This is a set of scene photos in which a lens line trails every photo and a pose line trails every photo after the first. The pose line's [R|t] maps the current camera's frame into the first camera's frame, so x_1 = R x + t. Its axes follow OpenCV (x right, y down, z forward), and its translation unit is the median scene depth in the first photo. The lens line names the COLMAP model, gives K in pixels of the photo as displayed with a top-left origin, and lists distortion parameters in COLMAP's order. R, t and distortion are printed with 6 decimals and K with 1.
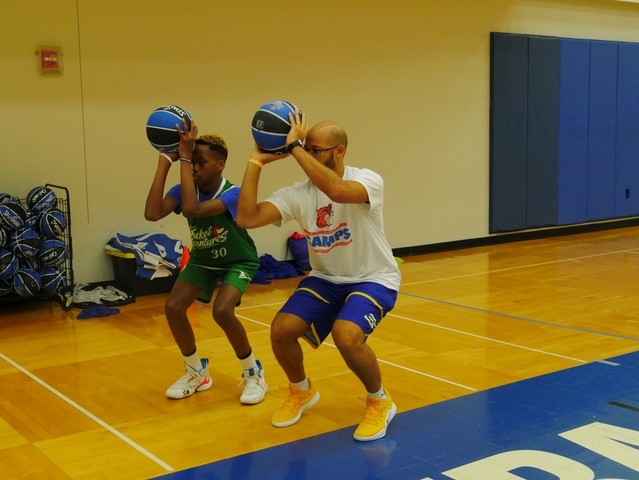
lens RADIAL K [[845.7, 0, 324.2], [0, 845.7, 258.3], [0, 0, 1]] dist [0.002962, 0.000000]
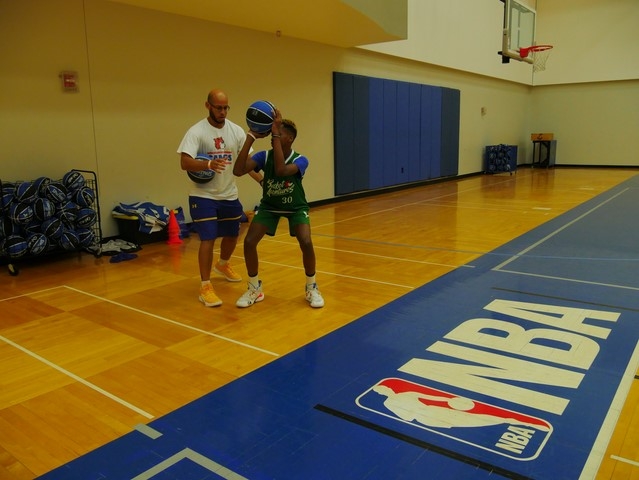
lens RADIAL K [[521.7, 0, 323.8], [0, 521.7, 243.5], [0, 0, 1]] dist [-0.055174, 0.033420]
pose [[0.958469, -0.057261, 0.279390, -0.178502], [0.041383, 0.997192, 0.062406, -0.001170], [-0.282179, -0.048253, 0.958148, 0.050619]]
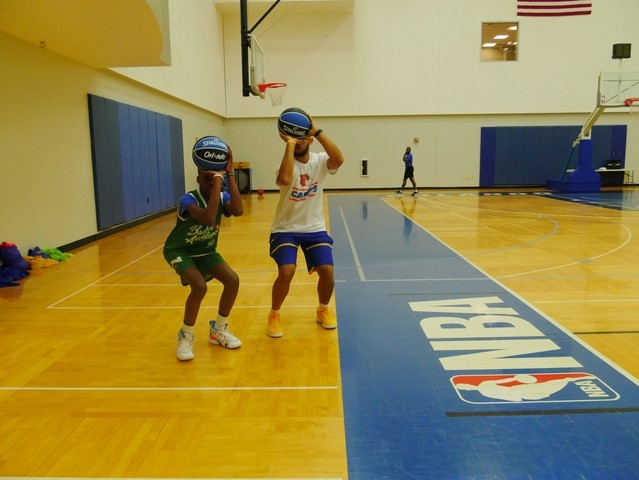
lens RADIAL K [[521.7, 0, 323.1], [0, 521.7, 240.5], [0, 0, 1]] dist [-0.055174, 0.033420]
pose [[0.598391, -0.114577, 0.792969, -0.443431], [0.117839, 0.991545, 0.054345, -0.025407], [-0.792491, 0.060924, 0.606833, 0.236059]]
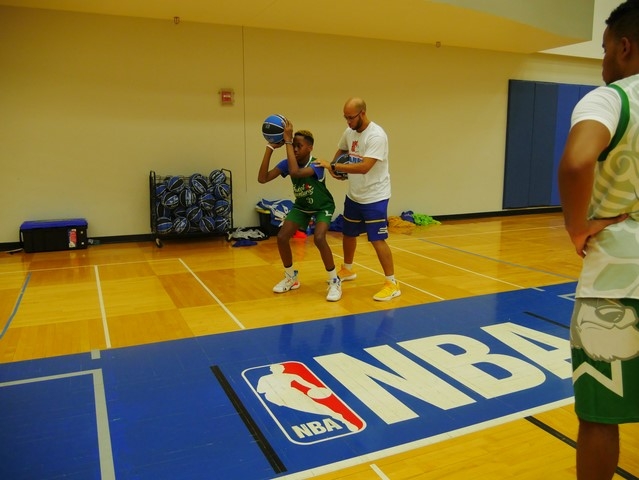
lens RADIAL K [[521.7, 0, 324.1], [0, 521.7, 245.9], [0, 0, 1]] dist [-0.055174, 0.033420]
pose [[0.979972, 0.051190, -0.192442, 0.093194], [-0.042522, 0.997898, 0.048910, 0.009345], [0.194541, -0.039747, 0.980089, -0.011923]]
